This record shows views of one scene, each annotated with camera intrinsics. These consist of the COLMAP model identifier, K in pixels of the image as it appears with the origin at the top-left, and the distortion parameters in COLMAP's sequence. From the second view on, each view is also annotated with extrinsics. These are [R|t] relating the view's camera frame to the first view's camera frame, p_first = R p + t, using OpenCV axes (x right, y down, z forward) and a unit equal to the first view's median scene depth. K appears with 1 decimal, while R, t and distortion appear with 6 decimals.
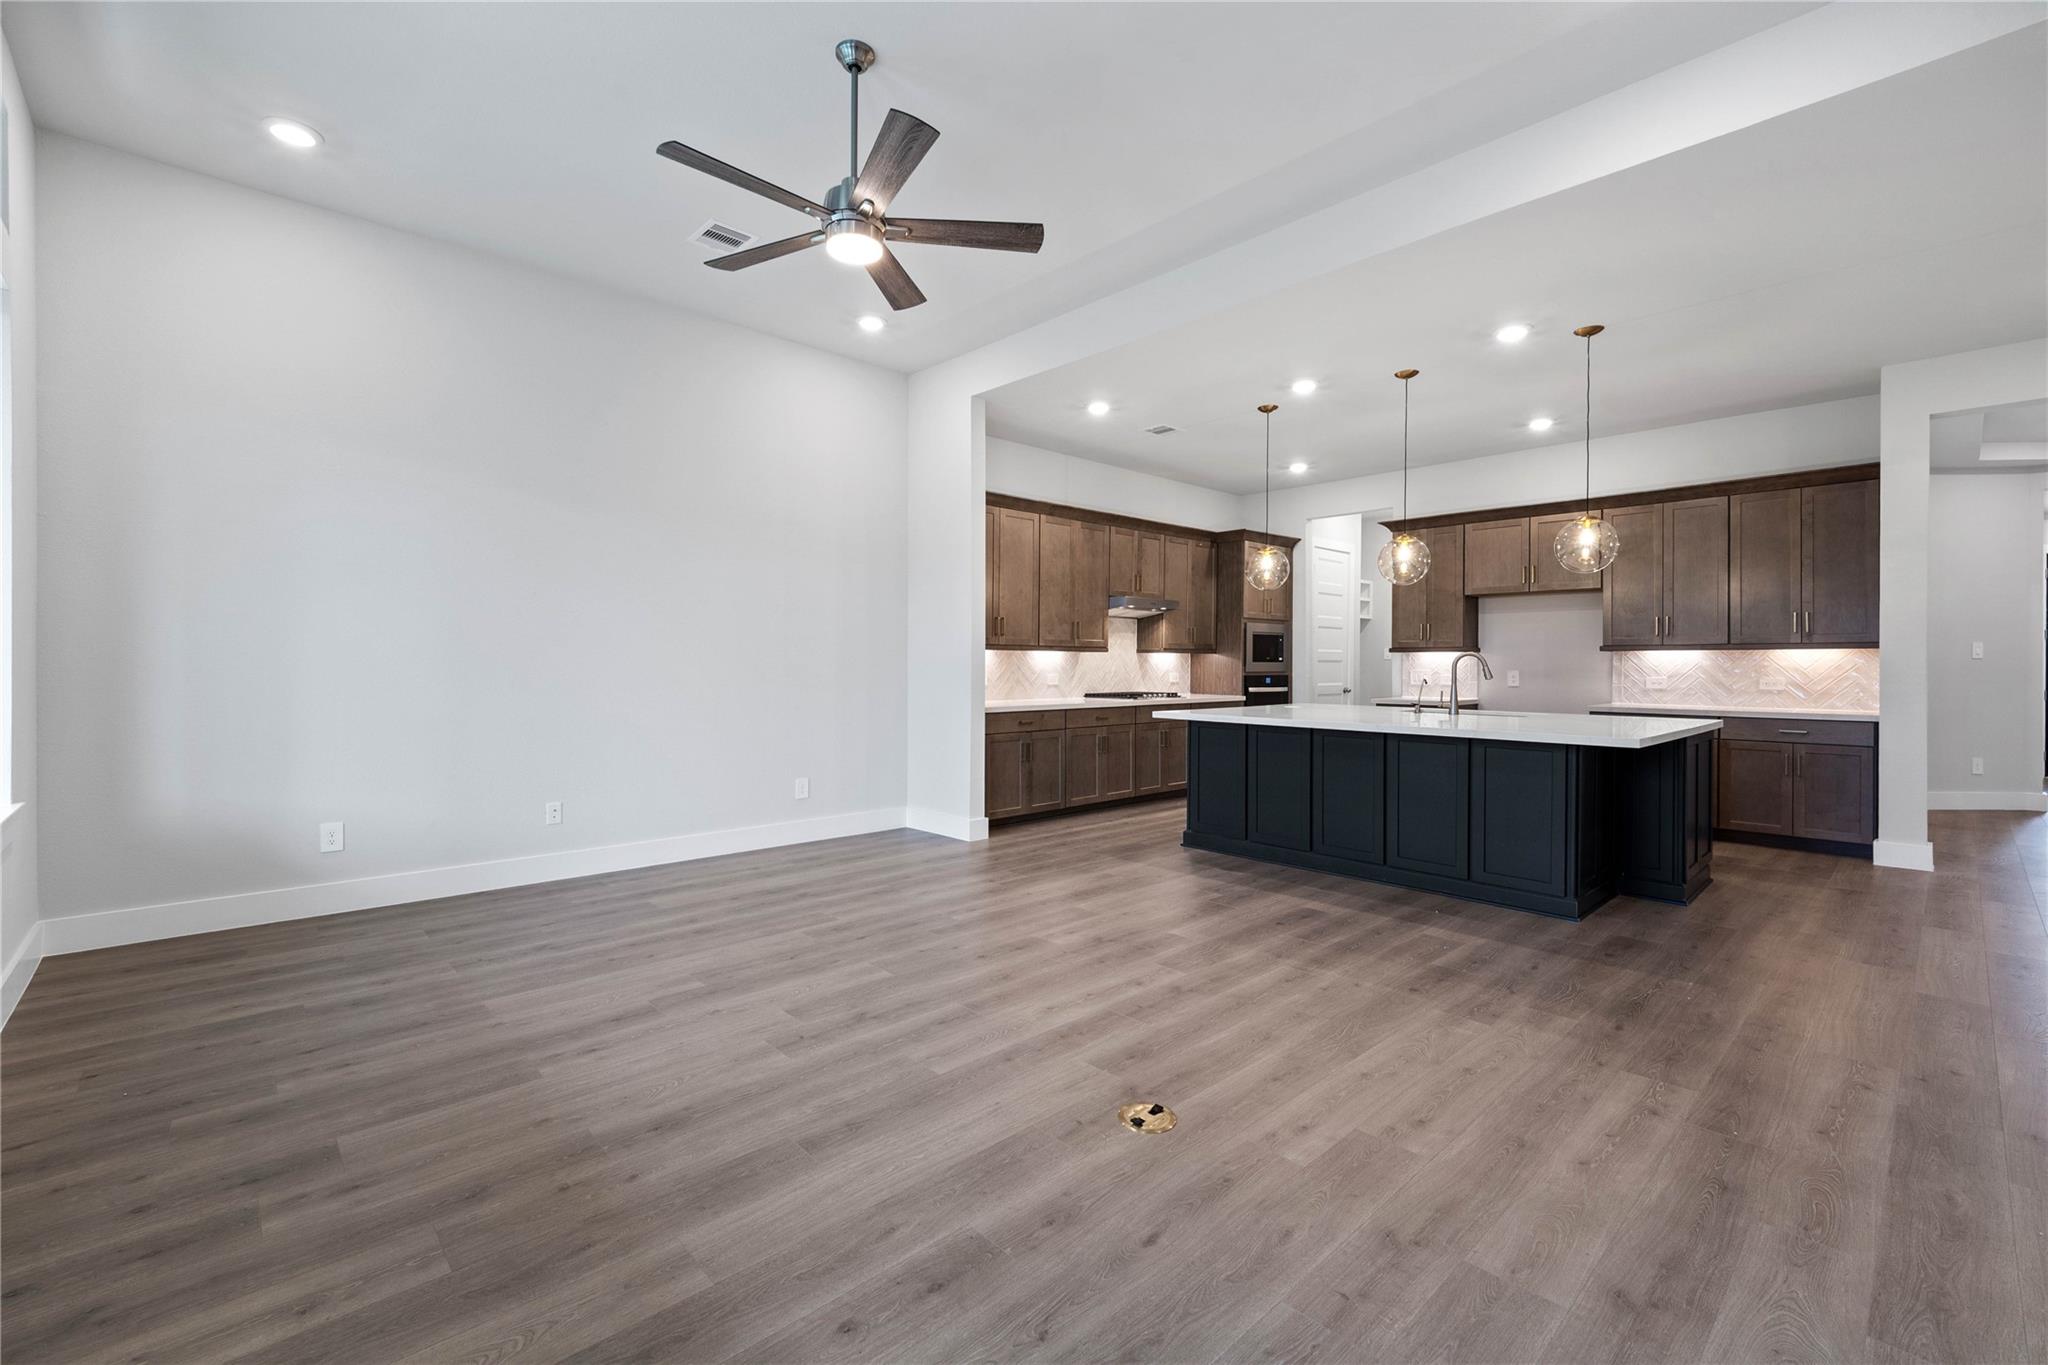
lens RADIAL K [[865.1, 0, 1003.8], [0, 865.1, 678.8], [0, 0, 1]] dist [-0.000393, -0.000553]
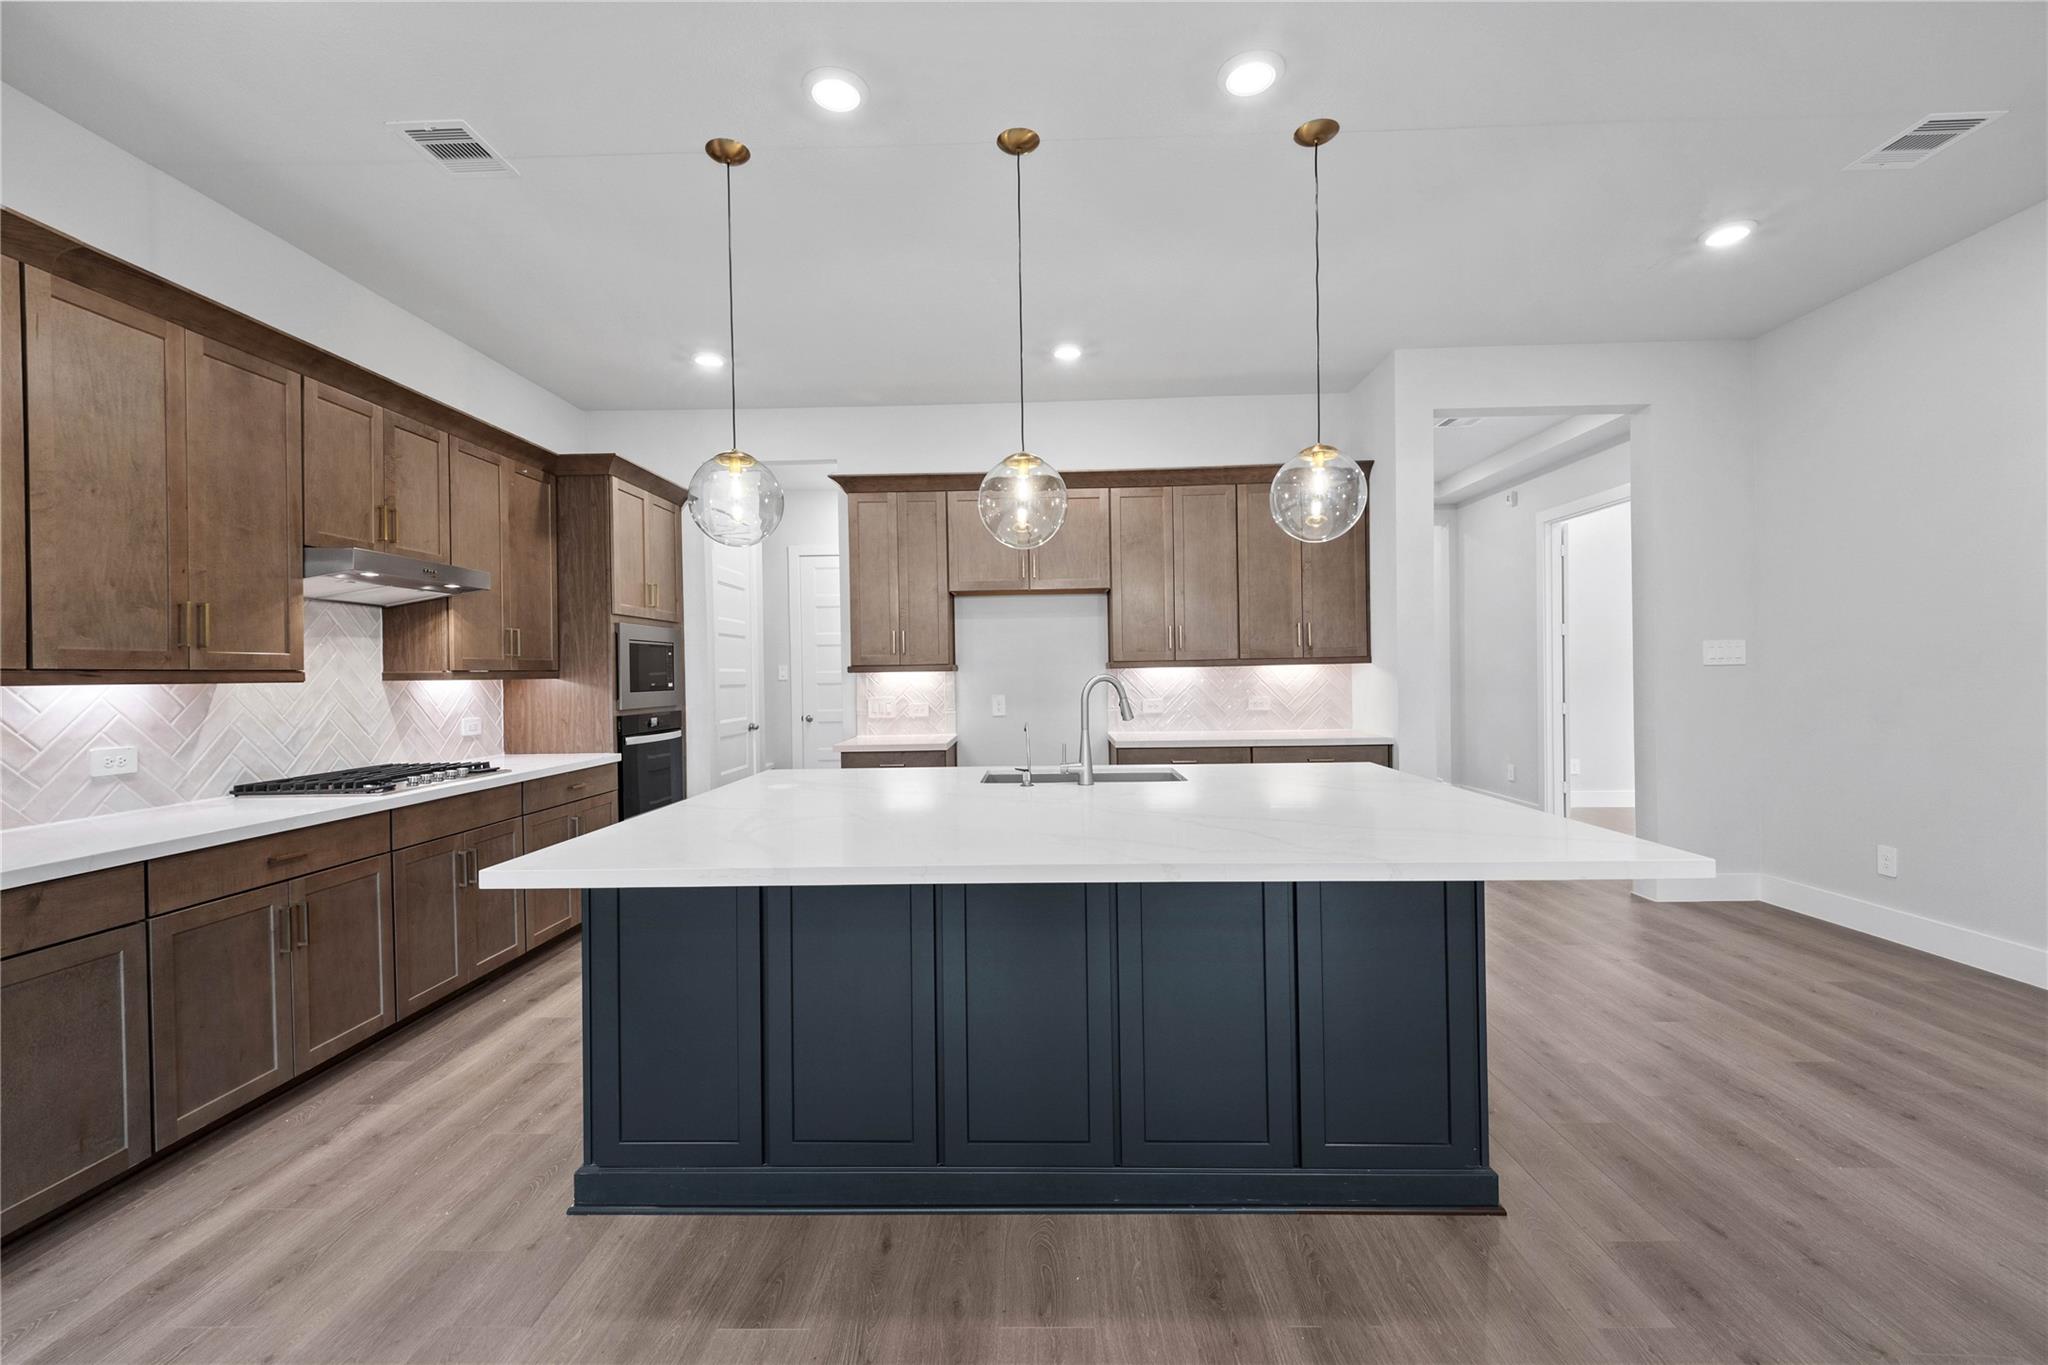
lens RADIAL K [[865.1, 0, 1003.8], [0, 865.1, 678.8], [0, 0, 1]] dist [-0.000393, -0.000553]
pose [[0.701028, -0.018510, 0.712893, 0.060328], [0.031783, 0.999481, -0.005303, -0.019439], [-0.712425, 0.026376, 0.701252, 0.472420]]
